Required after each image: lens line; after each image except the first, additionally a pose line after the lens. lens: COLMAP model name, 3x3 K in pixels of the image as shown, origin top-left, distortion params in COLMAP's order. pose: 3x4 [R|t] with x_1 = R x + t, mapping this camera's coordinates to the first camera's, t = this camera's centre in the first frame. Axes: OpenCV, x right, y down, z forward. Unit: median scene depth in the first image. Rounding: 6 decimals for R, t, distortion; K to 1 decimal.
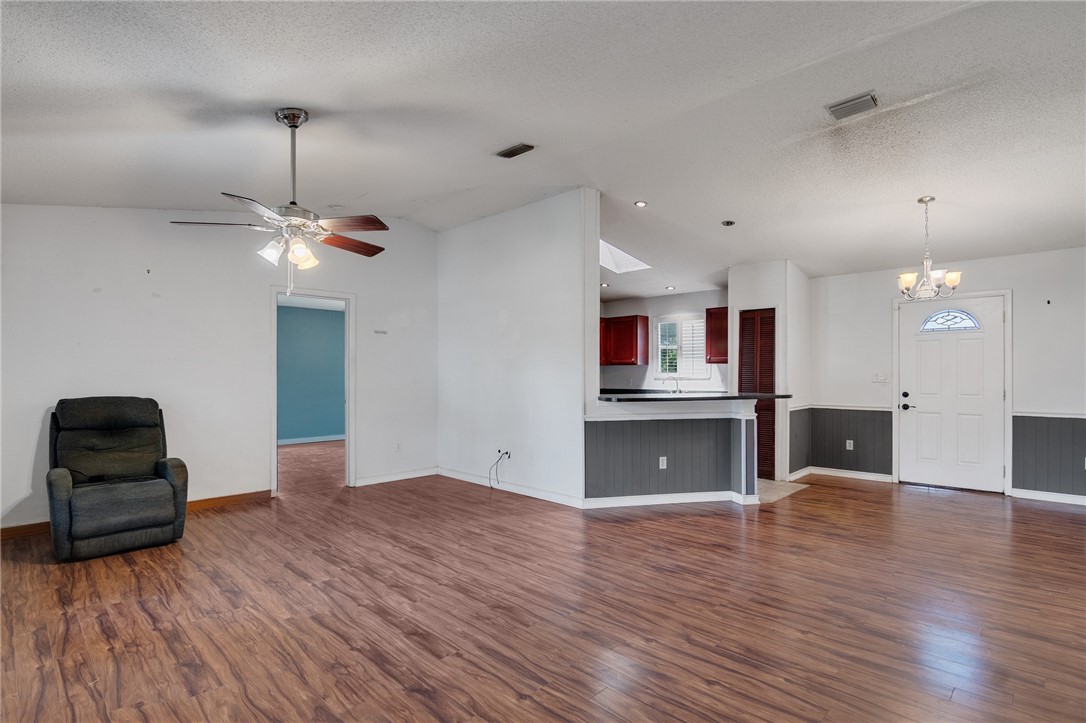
lens RADIAL K [[534.1, 0, 527.1], [0, 534.1, 372.6], [0, 0, 1]] dist [-0.016244, -0.001014]
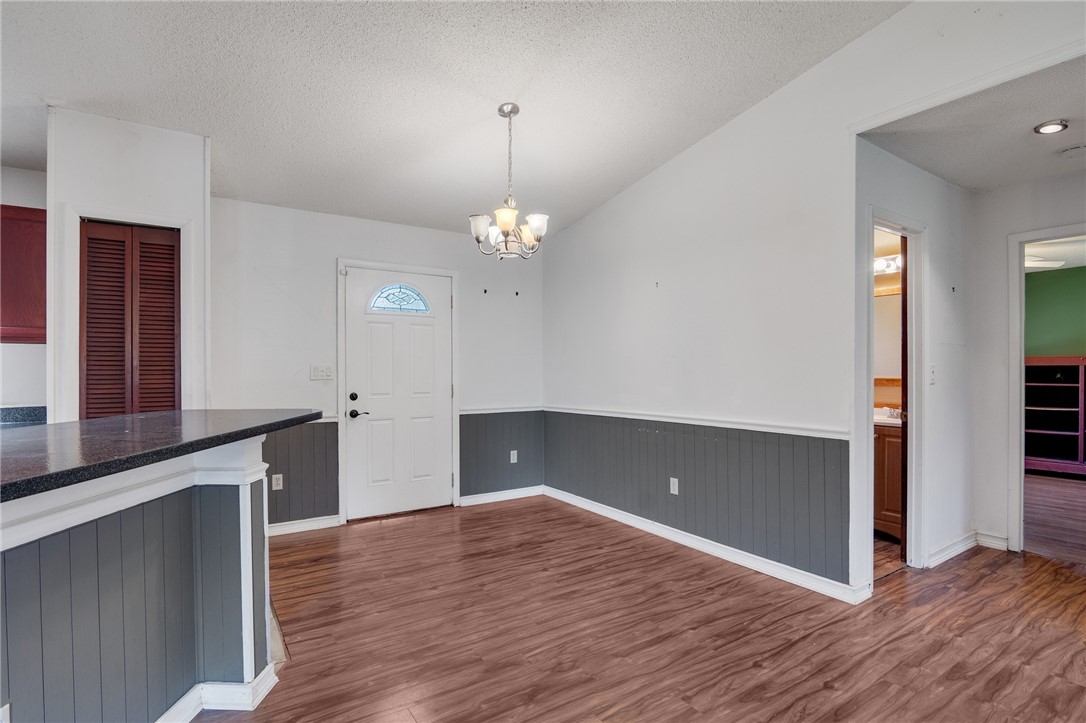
lens RADIAL K [[534.3, 0, 534.3], [0, 534.3, 369.1], [0, 0, 1]] dist [-0.004387, -0.006671]
pose [[0.201895, 0.000304, 0.979407, 0.088841], [-0.000950, 1.000000, -0.000115, 0.006605], [-0.979407, -0.000907, 0.201895, 0.862509]]
